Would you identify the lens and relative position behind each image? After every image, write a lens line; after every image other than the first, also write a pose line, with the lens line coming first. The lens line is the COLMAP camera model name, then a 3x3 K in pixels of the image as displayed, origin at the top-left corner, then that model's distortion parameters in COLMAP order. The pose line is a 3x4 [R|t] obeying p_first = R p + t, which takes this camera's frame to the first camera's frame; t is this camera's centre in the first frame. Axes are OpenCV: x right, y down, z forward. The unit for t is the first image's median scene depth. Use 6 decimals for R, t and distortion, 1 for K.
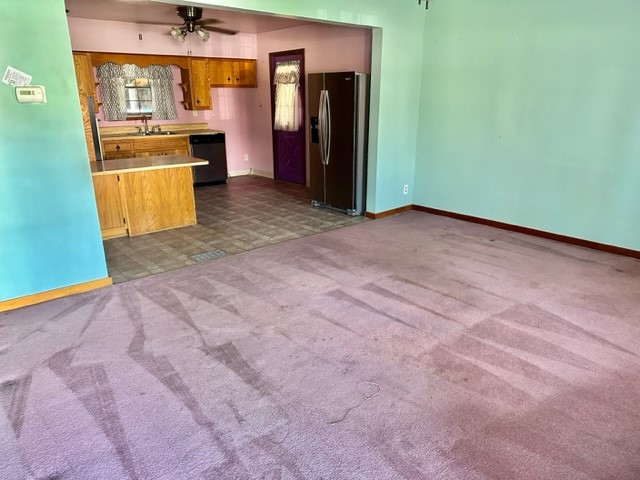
lens RADIAL K [[444.6, 0, 318.9], [0, 444.6, 245.6], [0, 0, 1]] dist [0.025249, -0.037927]
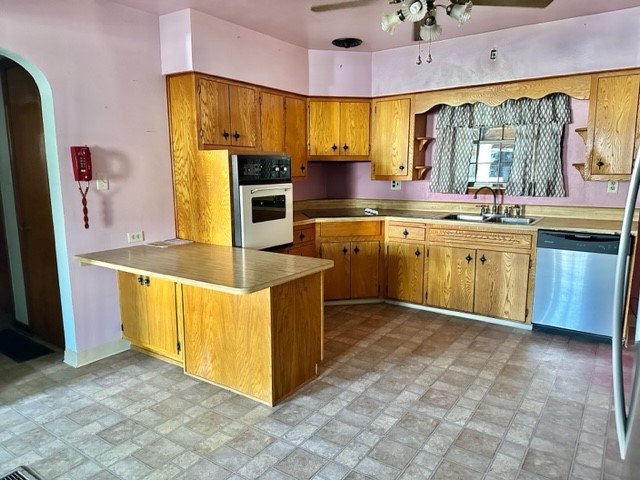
lens RADIAL K [[444.6, 0, 319.9], [0, 444.6, 236.7], [0, 0, 1]] dist [0.025249, -0.037927]
pose [[0.244467, 0.143970, -0.958910, 0.125686], [-0.298448, 0.952081, 0.066857, -0.202211], [0.922586, 0.269841, 0.275720, 0.651486]]
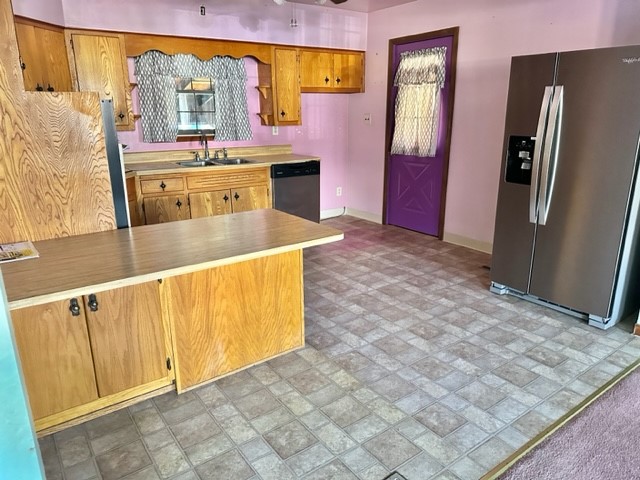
lens RADIAL K [[444.6, 0, 321.3], [0, 444.6, 242.1], [0, 0, 1]] dist [0.025249, -0.037927]
pose [[0.996529, 0.017625, -0.081365, -0.163065], [-0.020592, 0.999148, -0.035778, -0.113390], [0.080665, 0.037329, 0.996042, 0.368146]]
